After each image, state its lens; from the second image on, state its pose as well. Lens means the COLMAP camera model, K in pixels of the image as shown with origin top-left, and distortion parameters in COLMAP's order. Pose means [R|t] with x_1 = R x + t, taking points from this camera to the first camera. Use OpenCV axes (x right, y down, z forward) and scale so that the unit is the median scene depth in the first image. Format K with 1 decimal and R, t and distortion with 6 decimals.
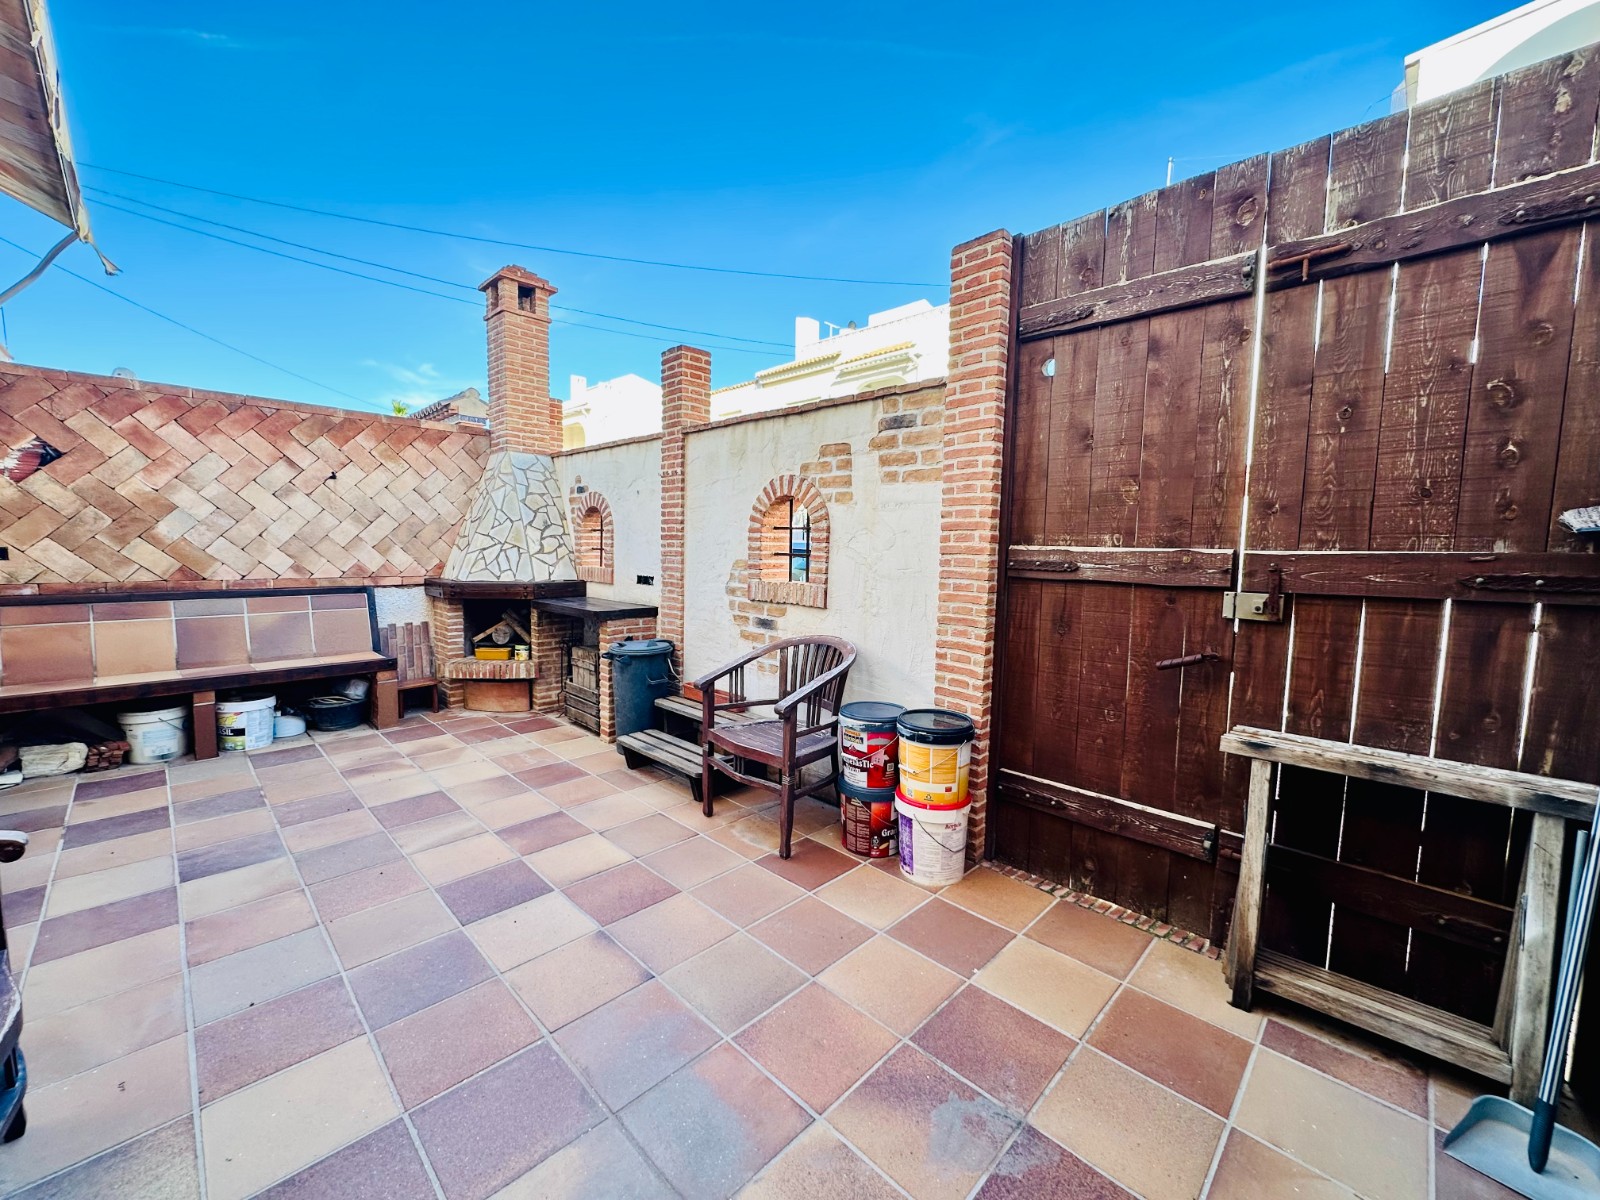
lens RADIAL K [[638.3, 0, 797.2], [0, 638.3, 600.6], [0, 0, 1]] dist [-0.005659, 0.001448]
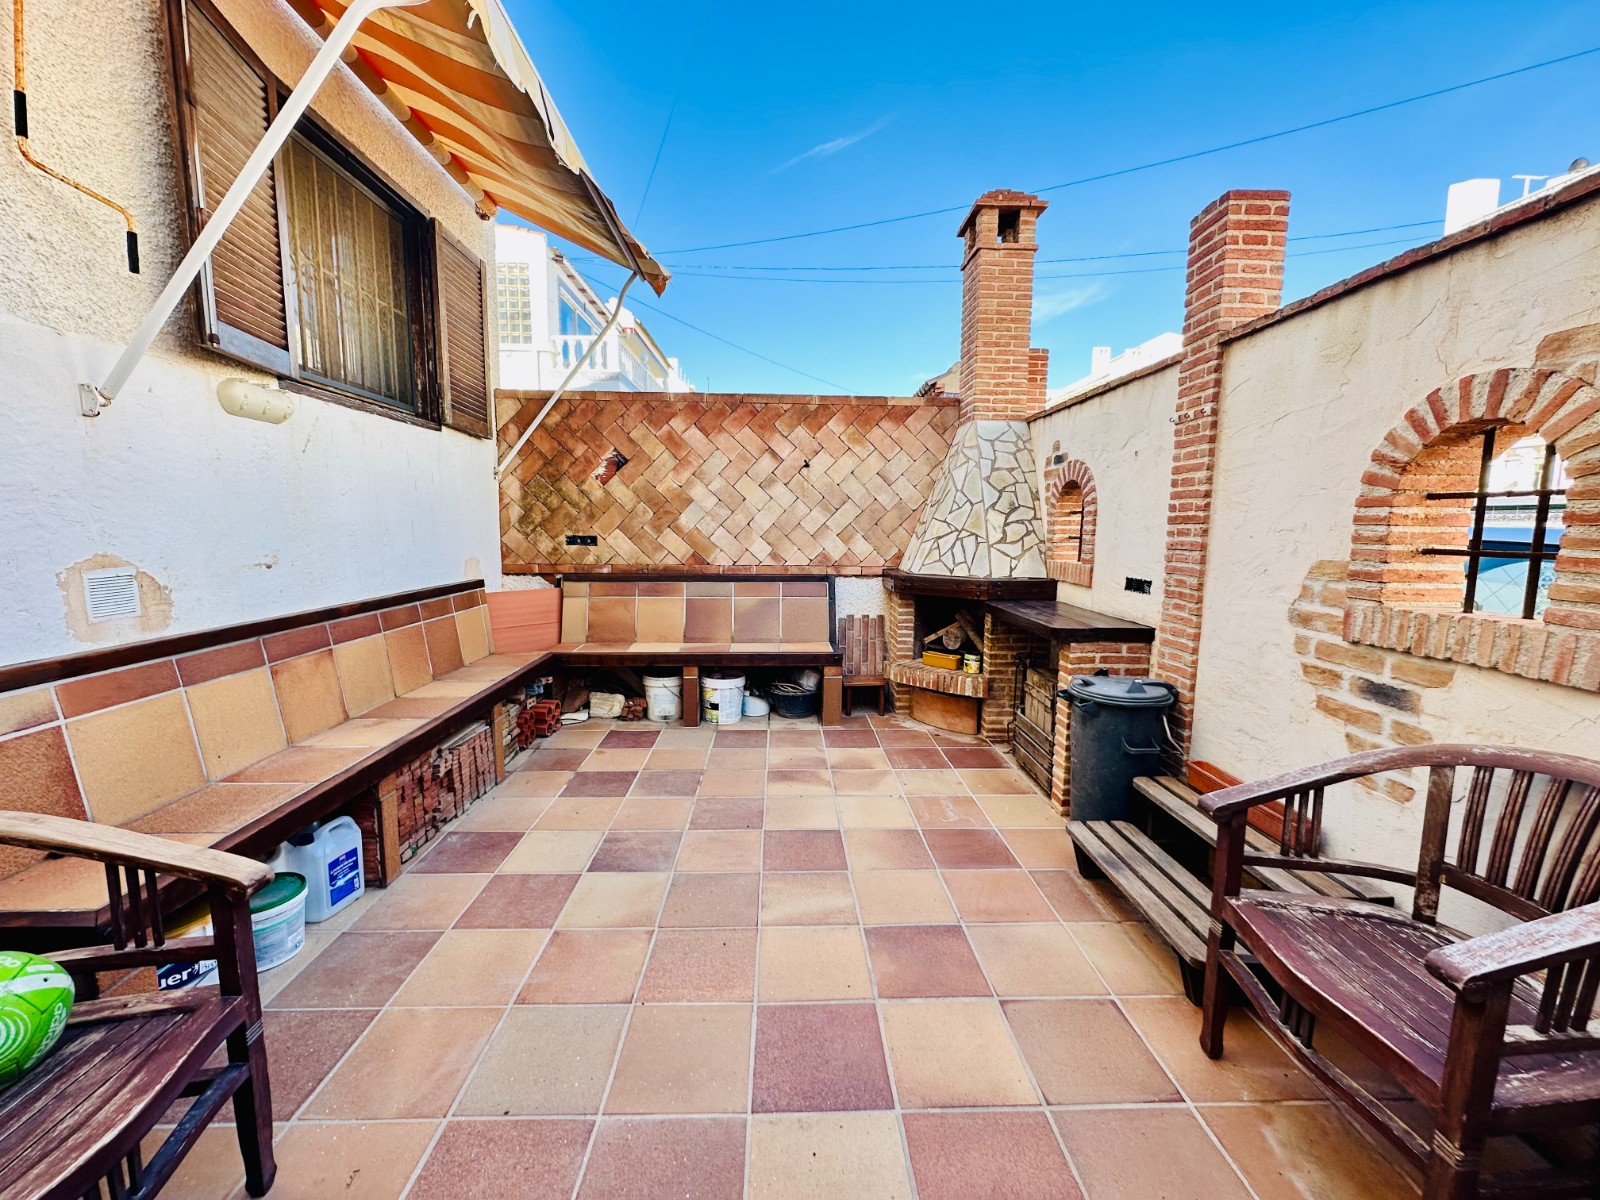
lens RADIAL K [[638.3, 0, 796.8], [0, 638.3, 597.5], [0, 0, 1]] dist [-0.005659, 0.001448]
pose [[0.721508, 0.066876, -0.689168, -0.041901], [-0.055500, 0.997708, 0.038712, -0.029706], [0.690178, 0.010318, 0.723566, 0.319678]]
